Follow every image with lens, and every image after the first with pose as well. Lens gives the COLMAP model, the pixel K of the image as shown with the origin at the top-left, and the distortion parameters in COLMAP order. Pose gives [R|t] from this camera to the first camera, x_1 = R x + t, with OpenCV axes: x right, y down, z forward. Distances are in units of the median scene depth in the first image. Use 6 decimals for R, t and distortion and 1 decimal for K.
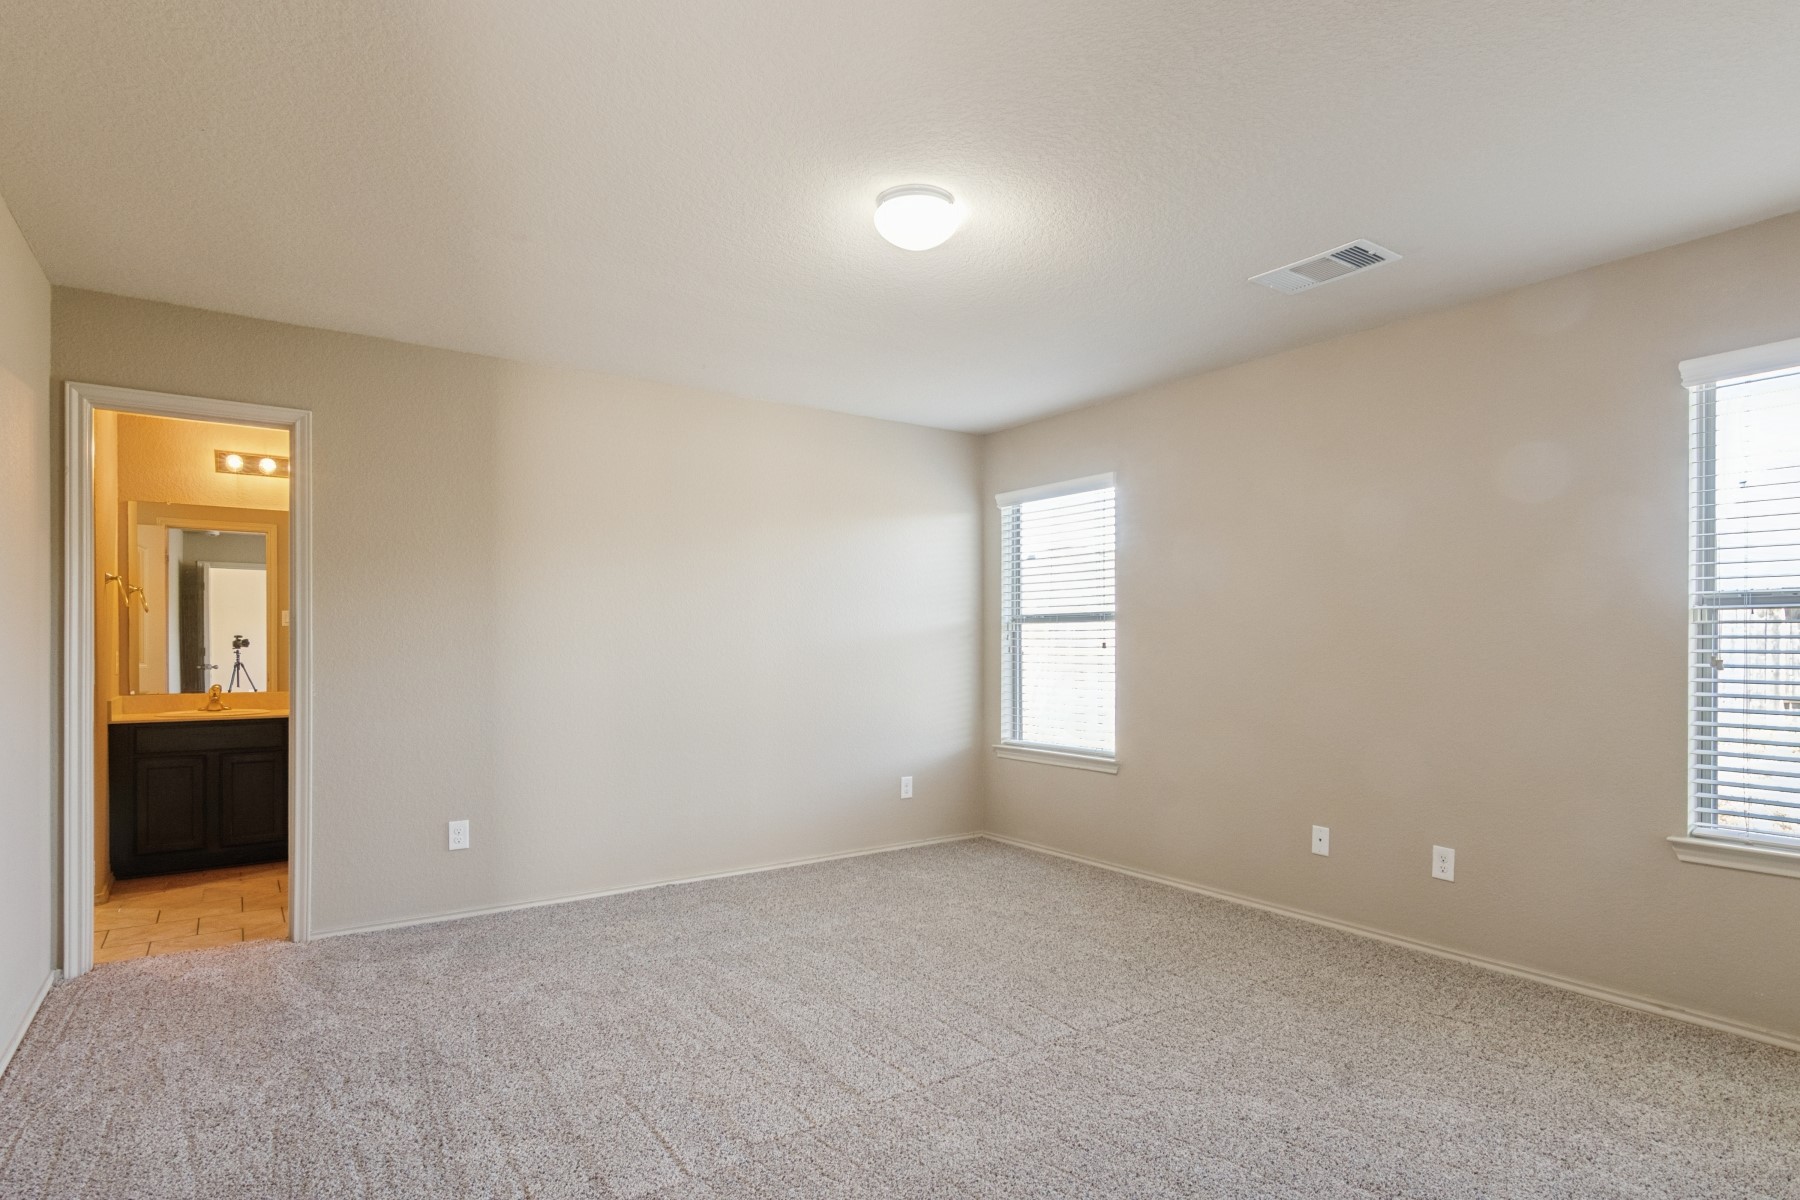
lens RADIAL K [[944.0, 0, 906.8], [0, 944.0, 646.0], [0, 0, 1]] dist [0.001988, 0.000627]
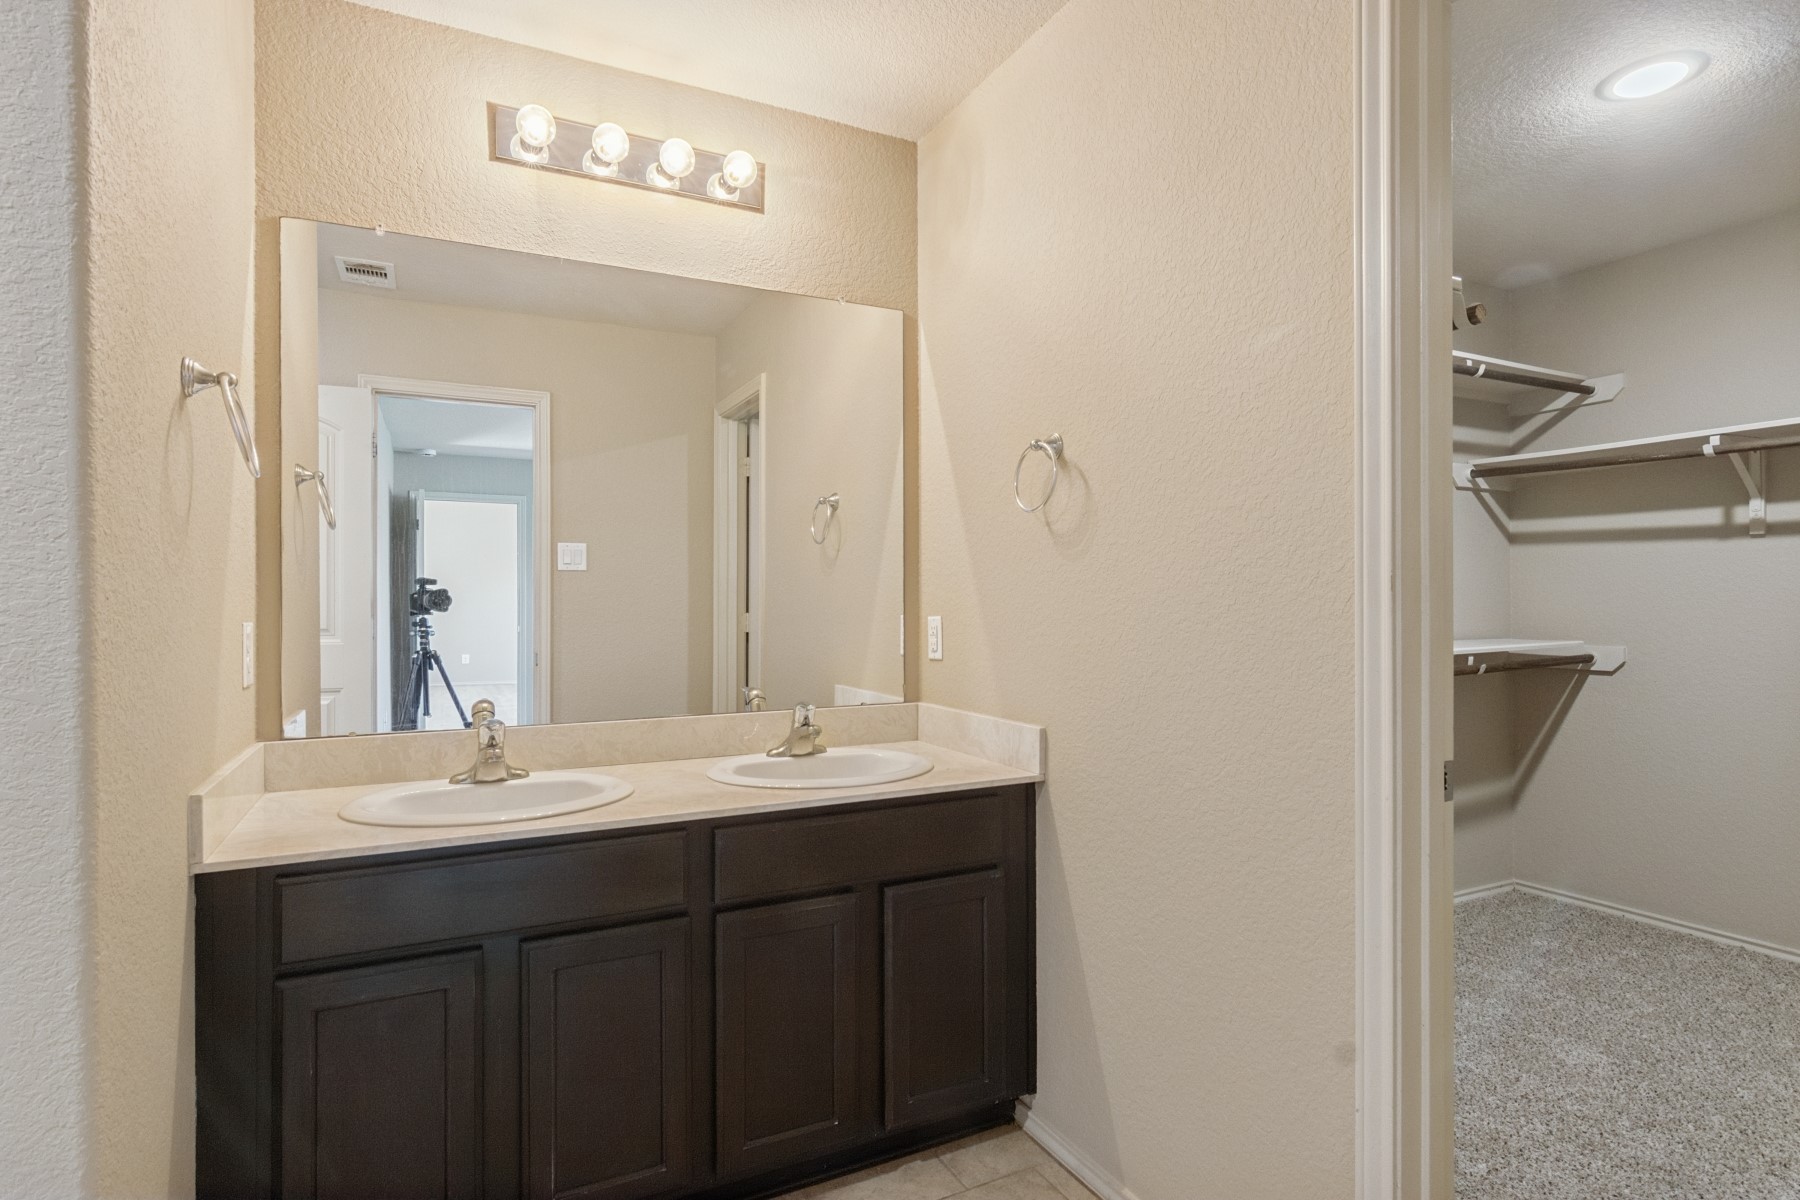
lens RADIAL K [[914.2, 0, 900.0], [0, 914.2, 600.0], [0, 0, 1]] dist [0.000480, 0.000199]
pose [[0.989782, 0.003565, -0.142546, -0.473012], [-0.003291, 0.999992, 0.002161, -0.003057], [0.142553, -0.001670, 0.989786, 0.605225]]
